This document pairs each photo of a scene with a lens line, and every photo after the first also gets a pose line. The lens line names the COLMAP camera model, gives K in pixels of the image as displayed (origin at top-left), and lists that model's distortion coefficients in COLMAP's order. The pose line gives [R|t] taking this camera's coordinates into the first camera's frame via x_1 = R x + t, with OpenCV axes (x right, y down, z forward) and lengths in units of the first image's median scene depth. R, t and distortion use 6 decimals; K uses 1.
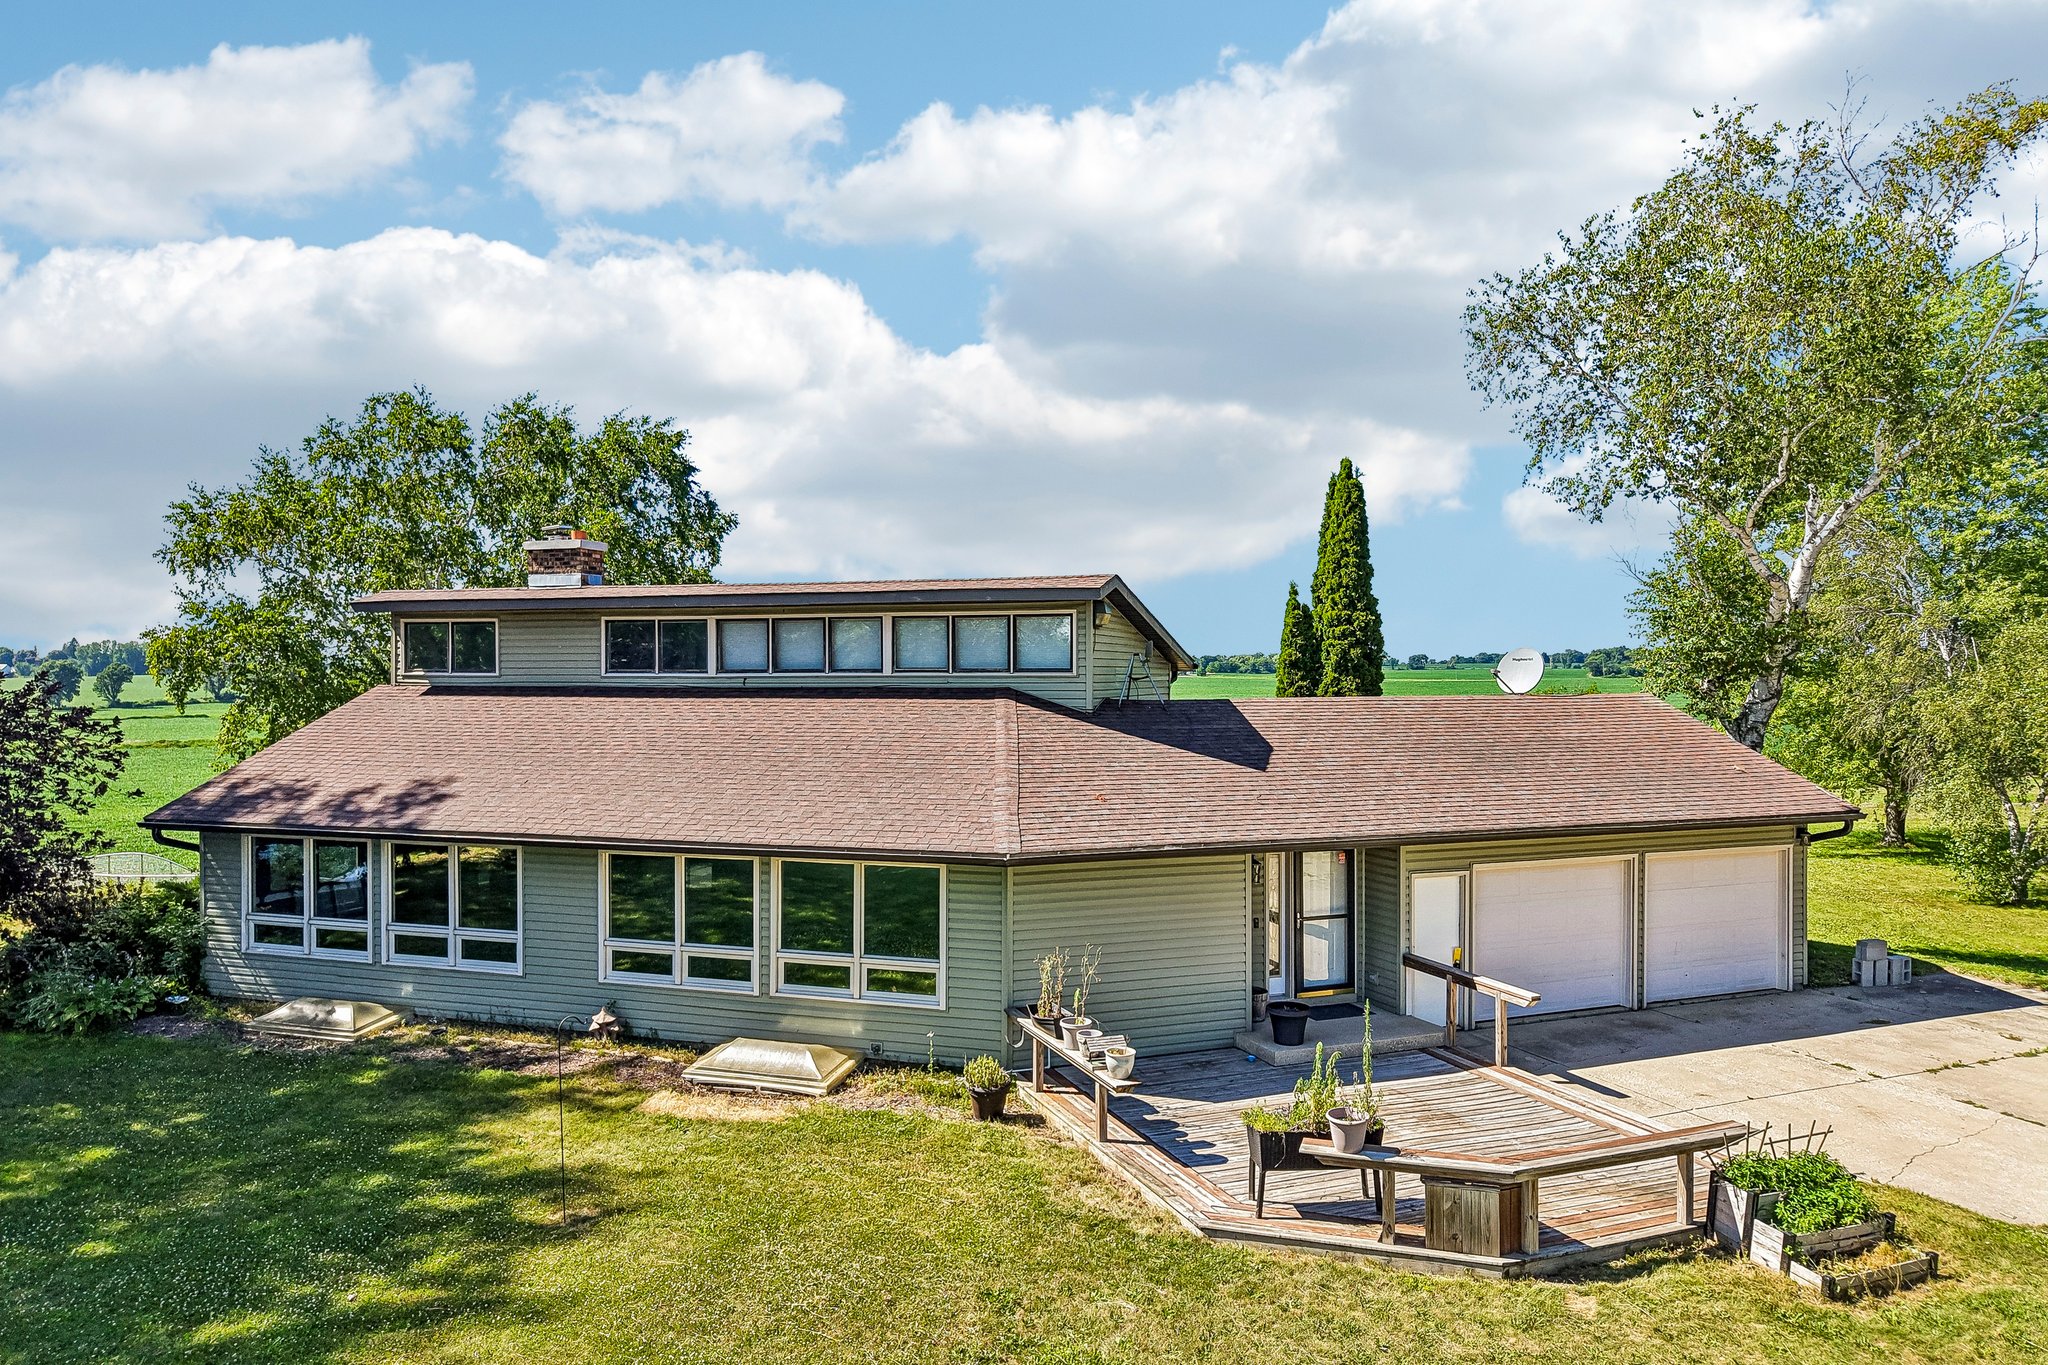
lens RADIAL K [[1363.7, 0, 1024.0], [0, 1363.7, 682.5], [0, 0, 1]] dist [0.025376, -0.025779]
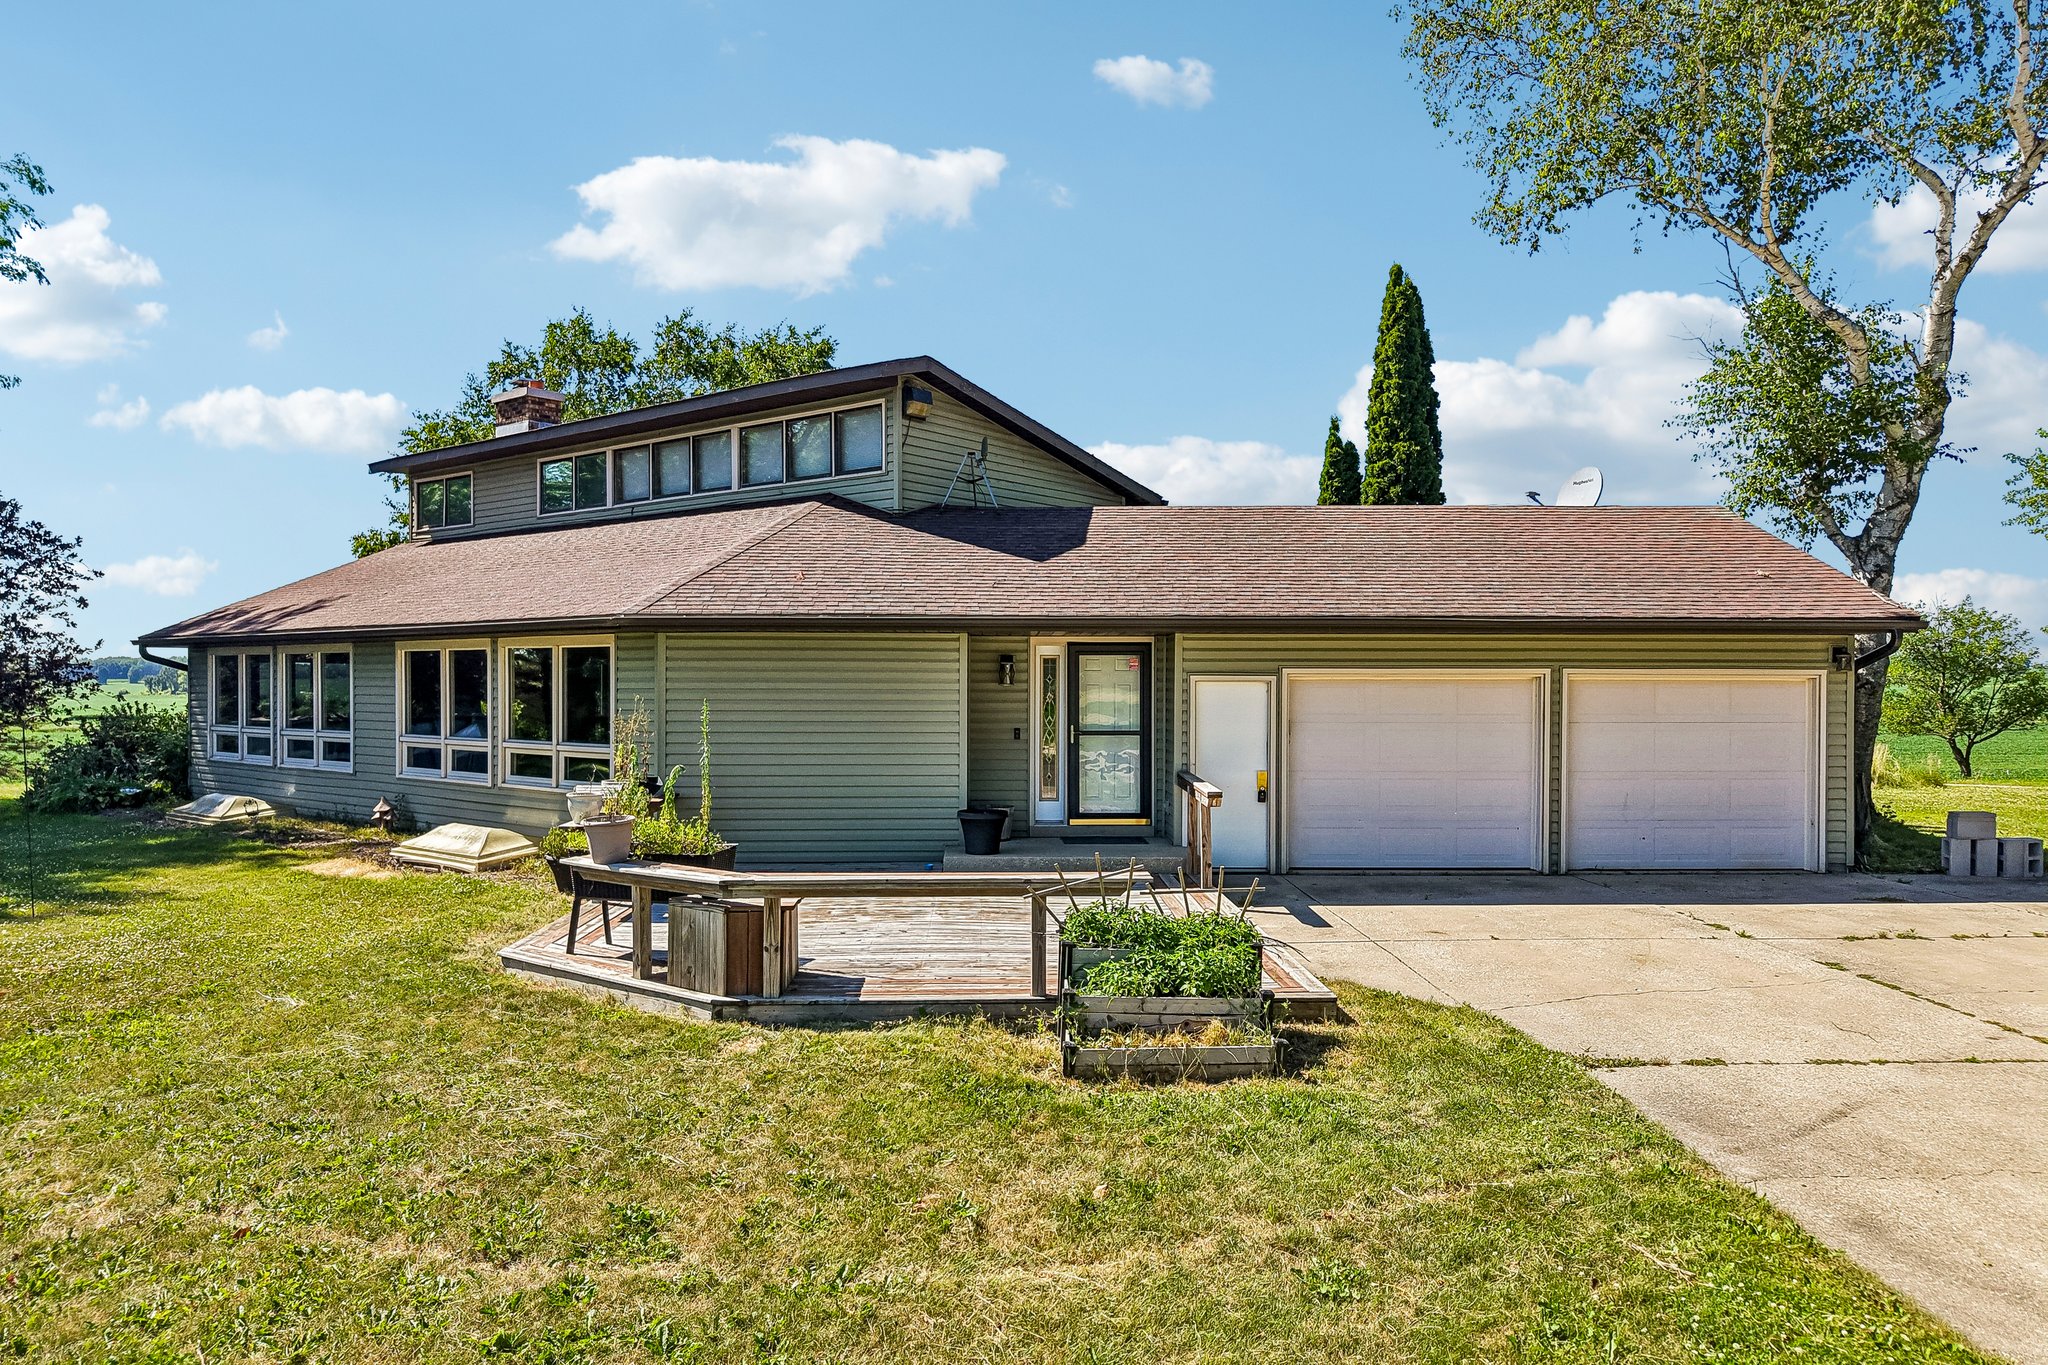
lens RADIAL K [[1363.8, 0, 1024.0], [0, 1363.8, 682.5], [0, 0, 1]] dist [0.043962, -0.064068]
pose [[0.939558, 0.002879, -0.342379, 0.494688], [-0.004211, 0.999986, -0.003146, 0.155091], [0.342365, 0.004398, 0.939557, 0.208257]]
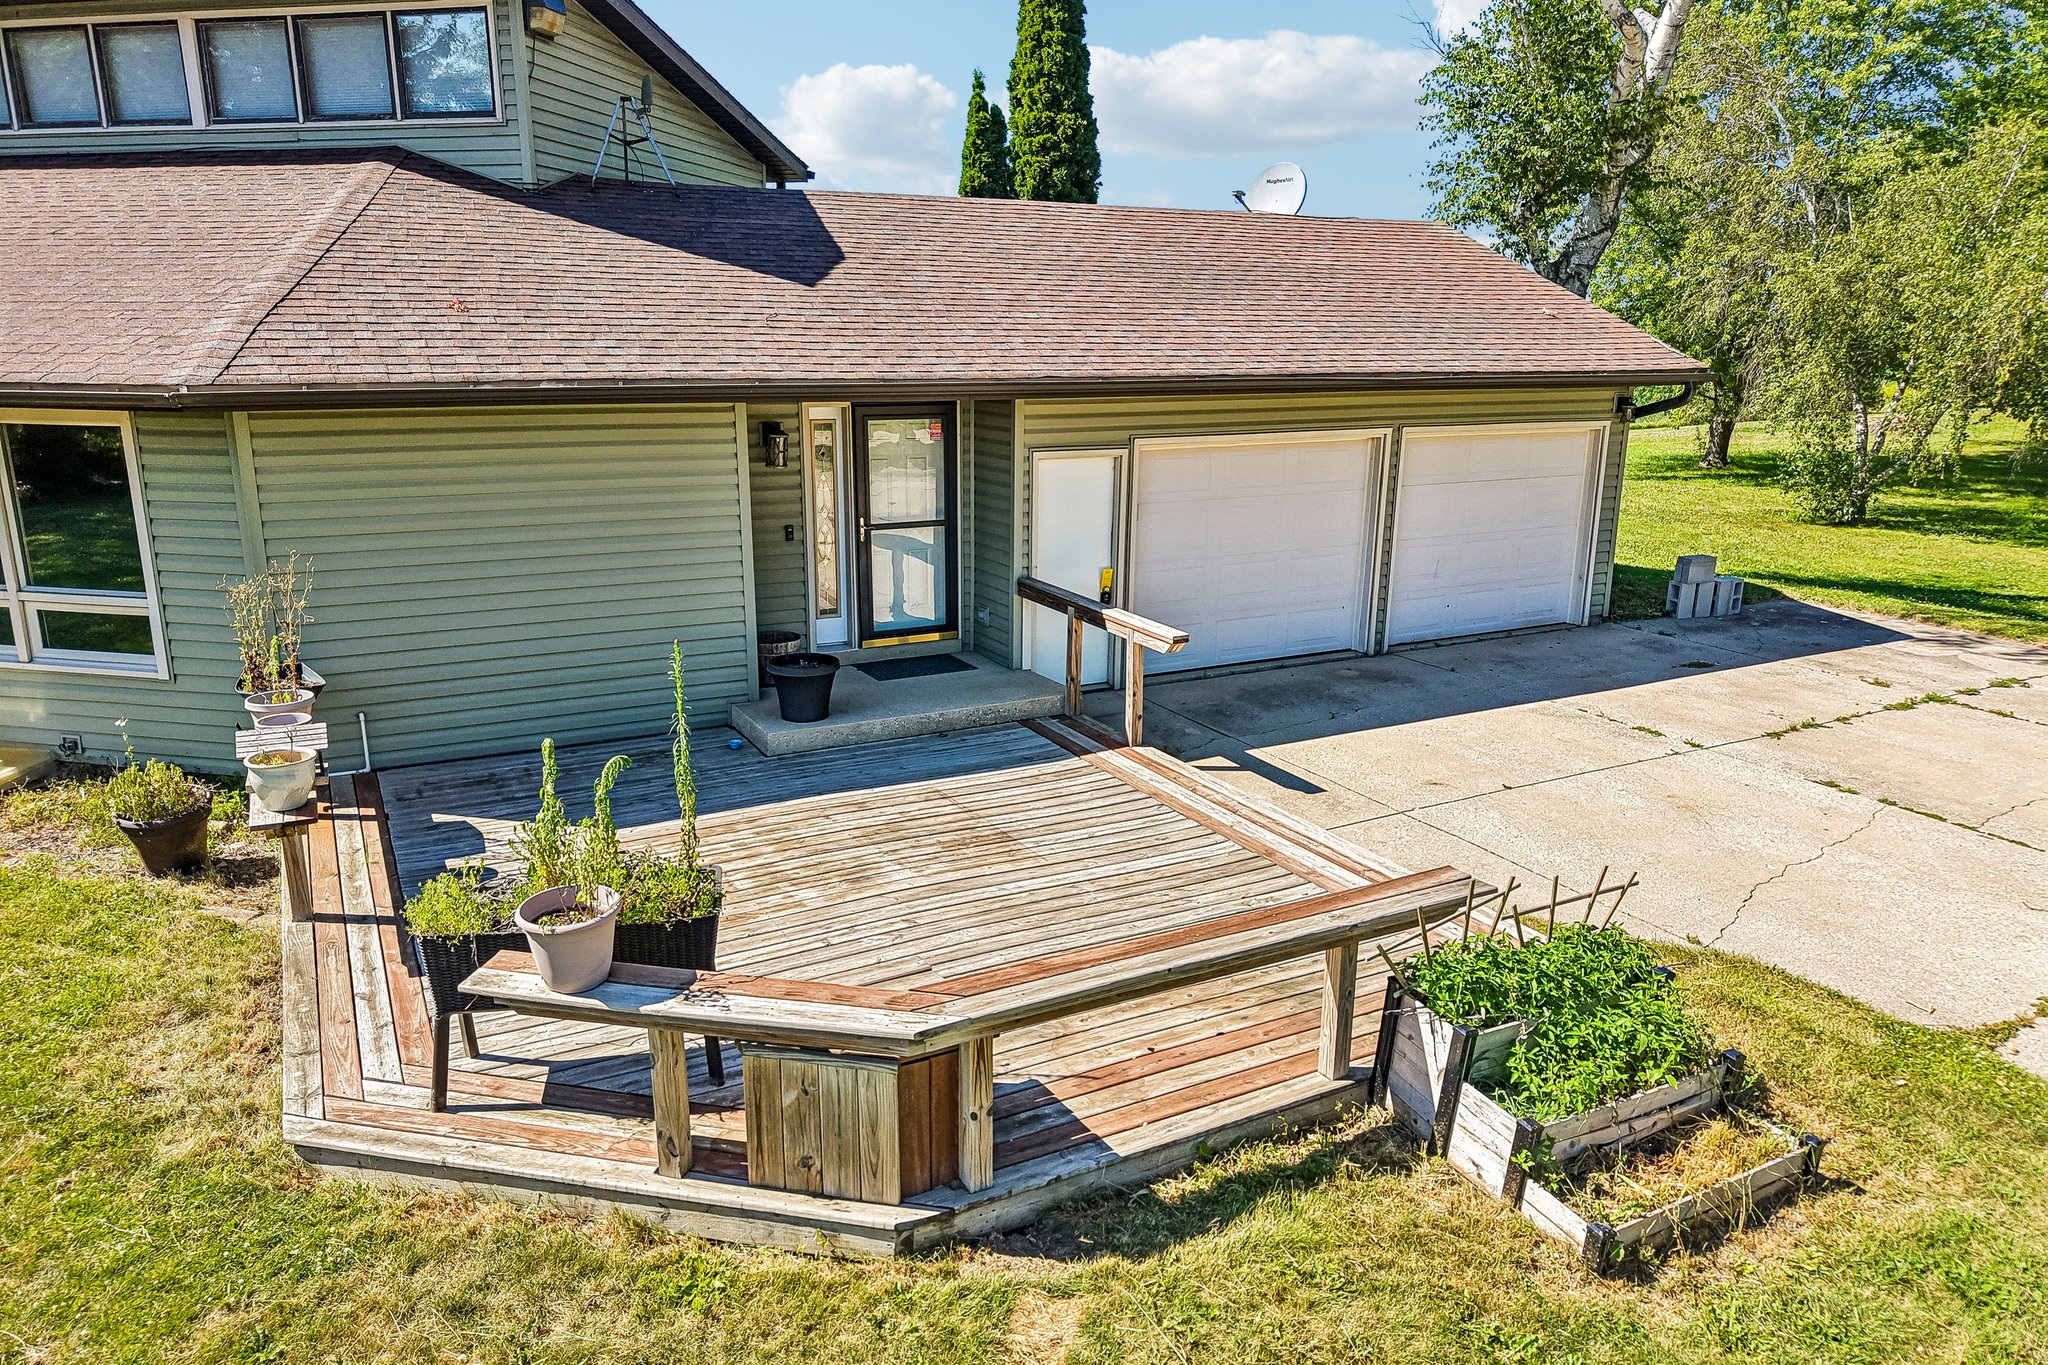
lens RADIAL K [[1363.8, 0, 1024.0], [0, 1363.8, 682.5], [0, 0, 1]] dist [0.043962, -0.064068]
pose [[0.993551, -0.020499, 0.111517, 0.218026], [-0.007336, 0.969840, 0.243632, 0.095098], [-0.113147, -0.242879, 0.963435, 0.390926]]
